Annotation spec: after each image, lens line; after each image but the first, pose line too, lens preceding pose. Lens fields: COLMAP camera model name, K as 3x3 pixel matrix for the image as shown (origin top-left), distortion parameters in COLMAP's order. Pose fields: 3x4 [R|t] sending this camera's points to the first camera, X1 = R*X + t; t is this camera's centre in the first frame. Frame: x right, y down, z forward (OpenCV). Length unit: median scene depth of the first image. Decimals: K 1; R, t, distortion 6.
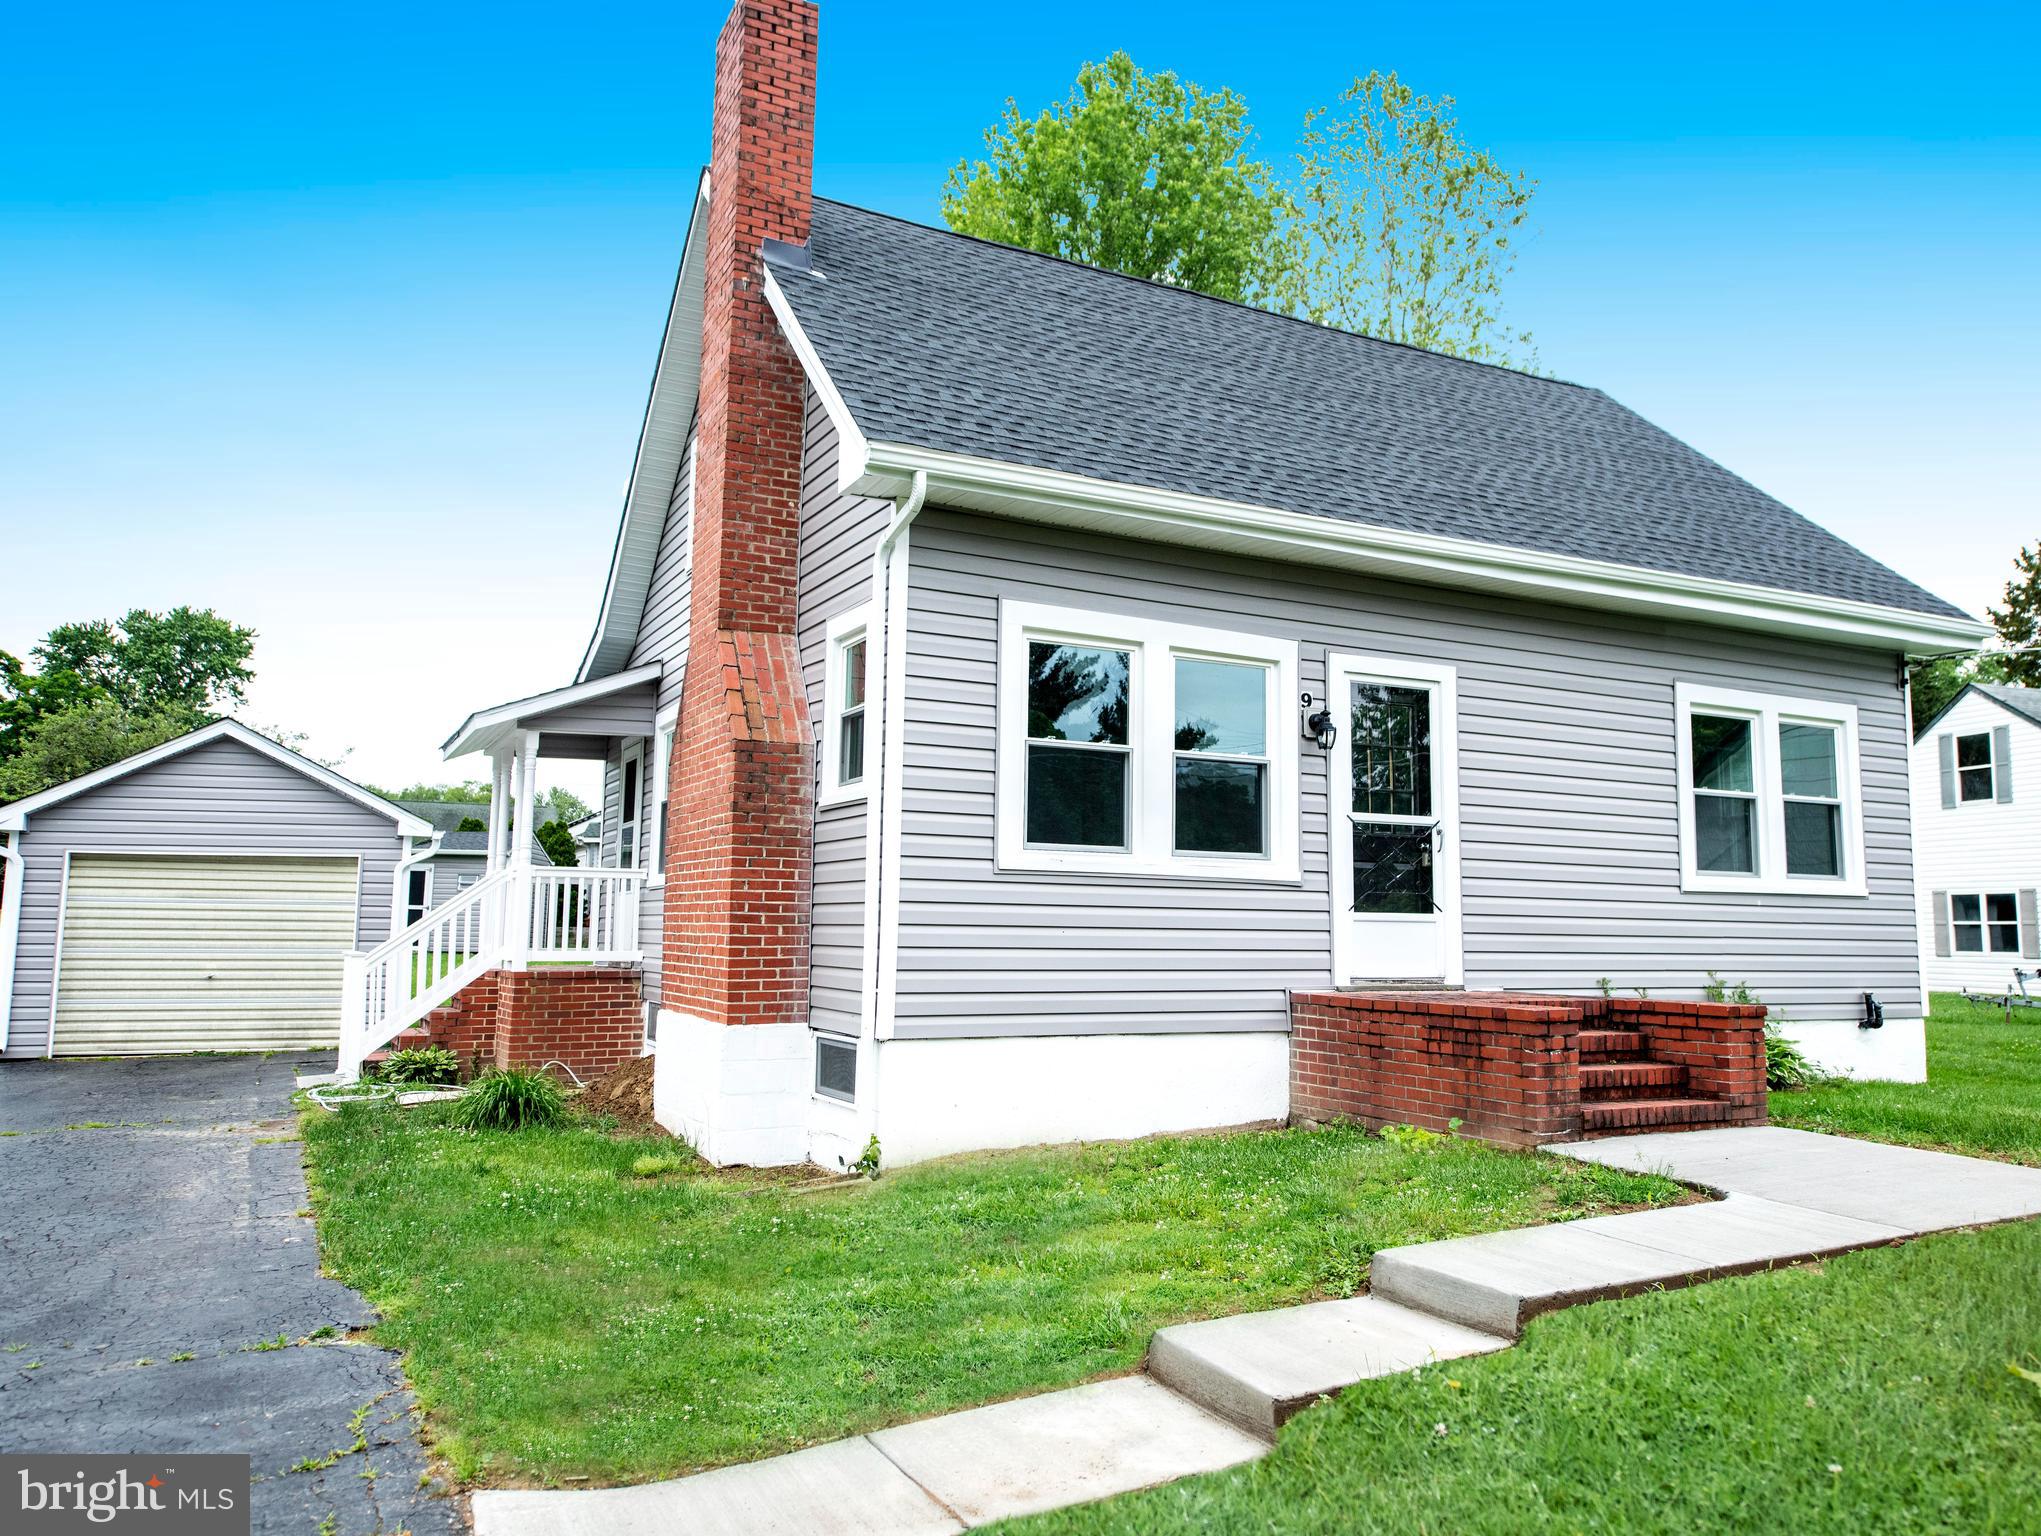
lens RADIAL K [[1544.2, 0, 1073.7], [0, 1544.2, 728.1], [0, 0, 1]] dist [-0.025566, 0.005625]
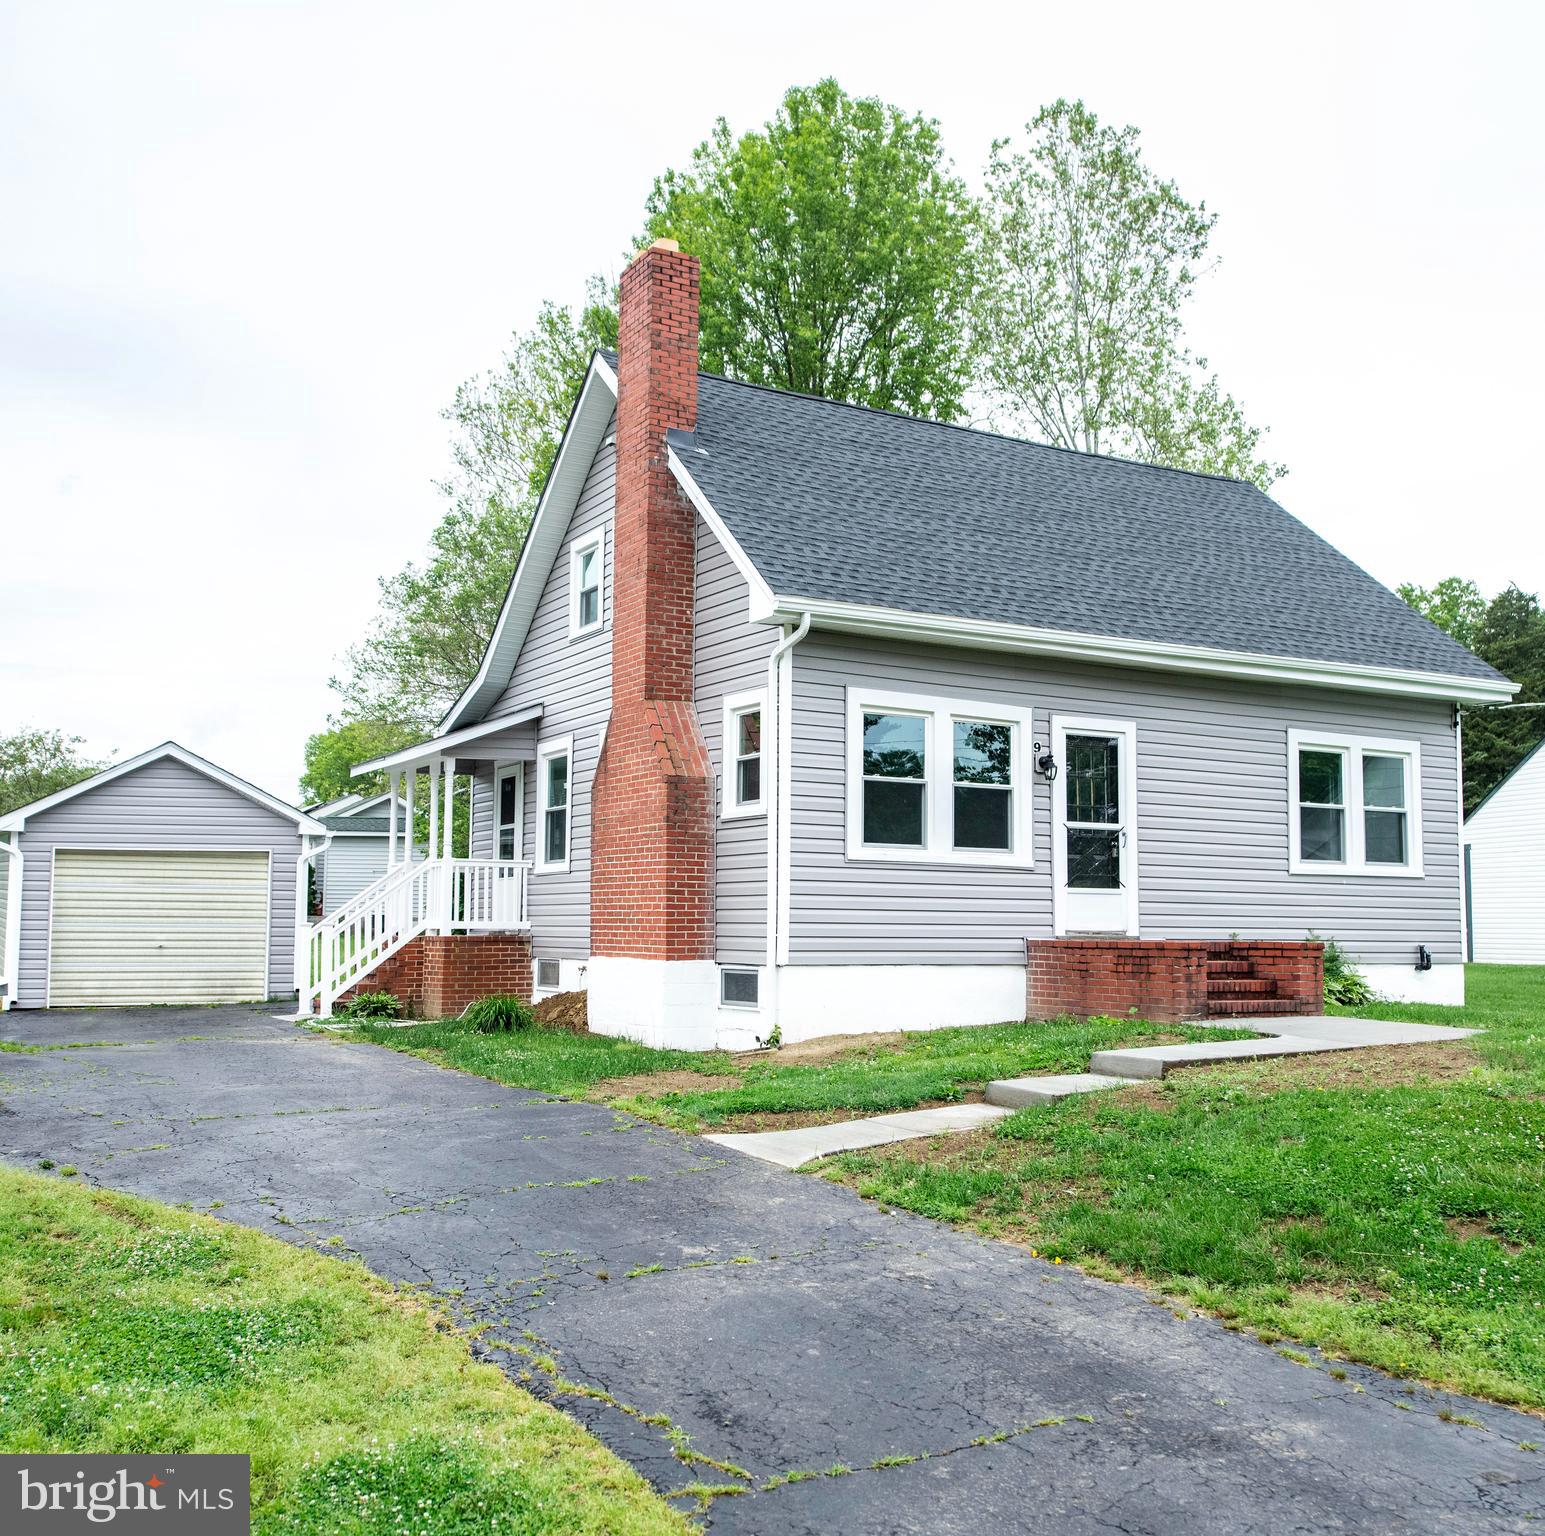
lens RADIAL K [[1696.2, 0, 772.1], [0, 1696.2, 773.6], [0, 0, 1]] dist [-0.047580, 0.000000]
pose [[0.999492, -0.000470, 0.031874, -0.150484], [-0.000812, 0.999191, 0.040200, -0.055016], [-0.031867, -0.040205, 0.998683, -0.603413]]
